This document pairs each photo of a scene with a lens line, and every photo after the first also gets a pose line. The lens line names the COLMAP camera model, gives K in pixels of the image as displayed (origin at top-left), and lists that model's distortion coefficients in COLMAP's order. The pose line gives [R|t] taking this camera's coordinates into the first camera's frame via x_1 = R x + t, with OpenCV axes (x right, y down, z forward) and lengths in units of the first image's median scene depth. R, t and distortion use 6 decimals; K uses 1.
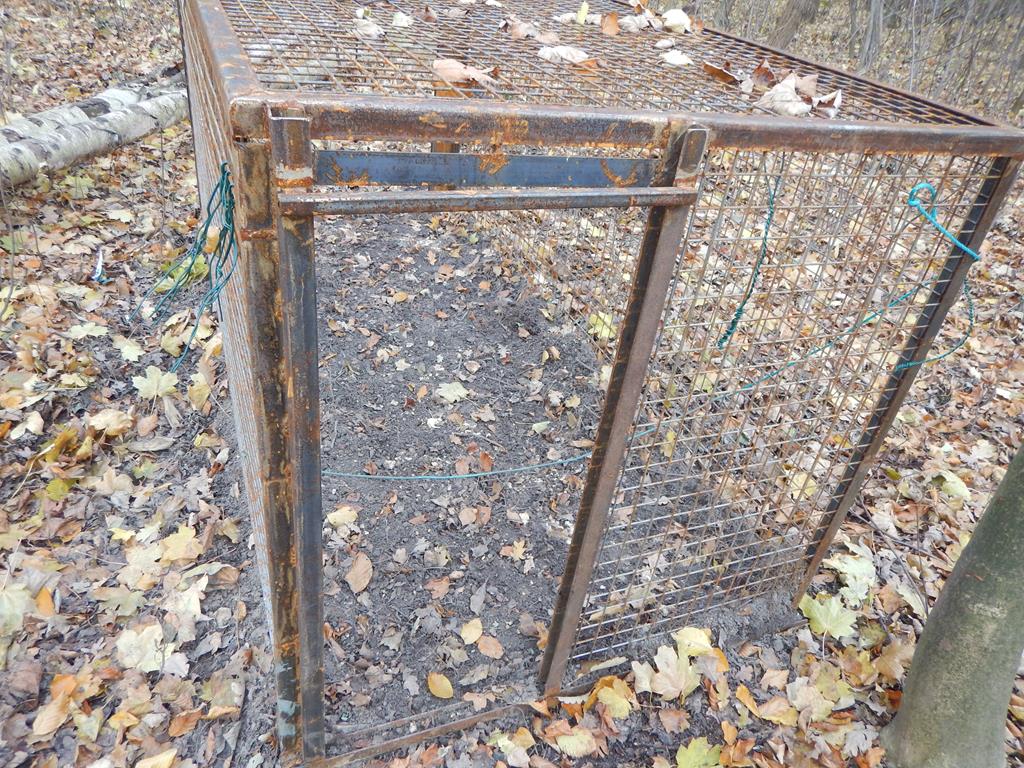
lens RADIAL K [[726.9, 0, 512.8], [0, 726.9, 380.8], [0, 0, 1]] dist [-0.011286, 0.000681]
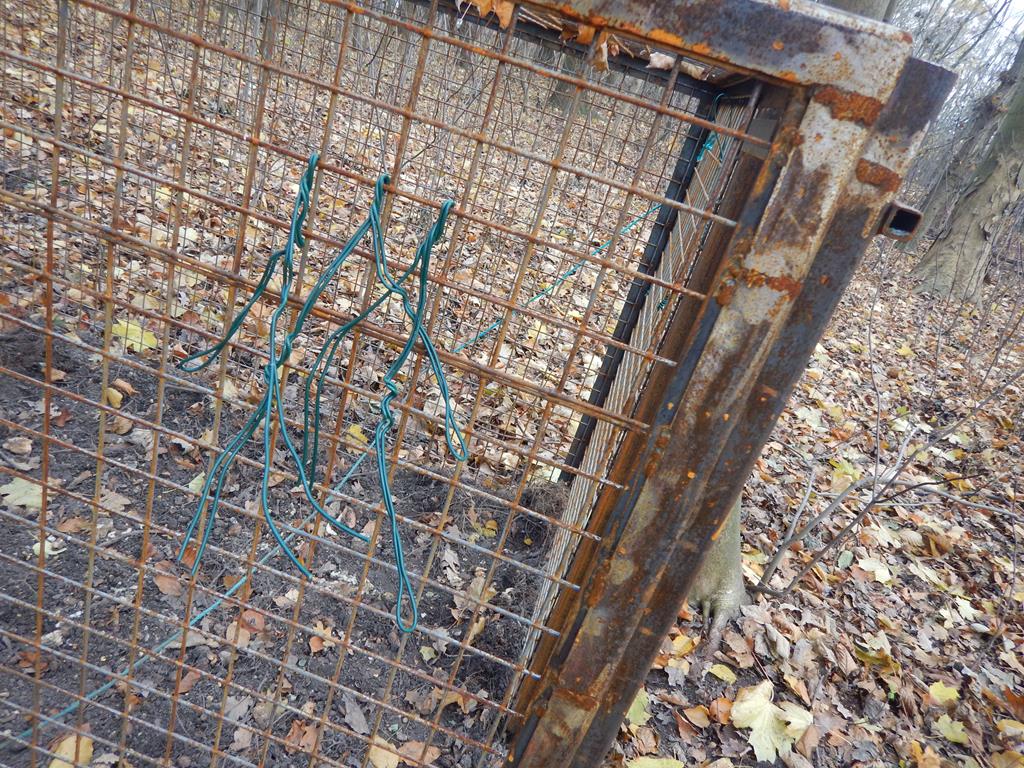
lens RADIAL K [[726.9, 0, 506.6], [0, 726.9, 387.0], [0, 0, 1]] dist [-0.011286, 0.000681]
pose [[0.568950, -0.314445, 0.759882, -0.430511], [0.252305, 0.946194, 0.202632, -0.138217], [-0.782712, 0.076435, 0.617673, 0.392631]]
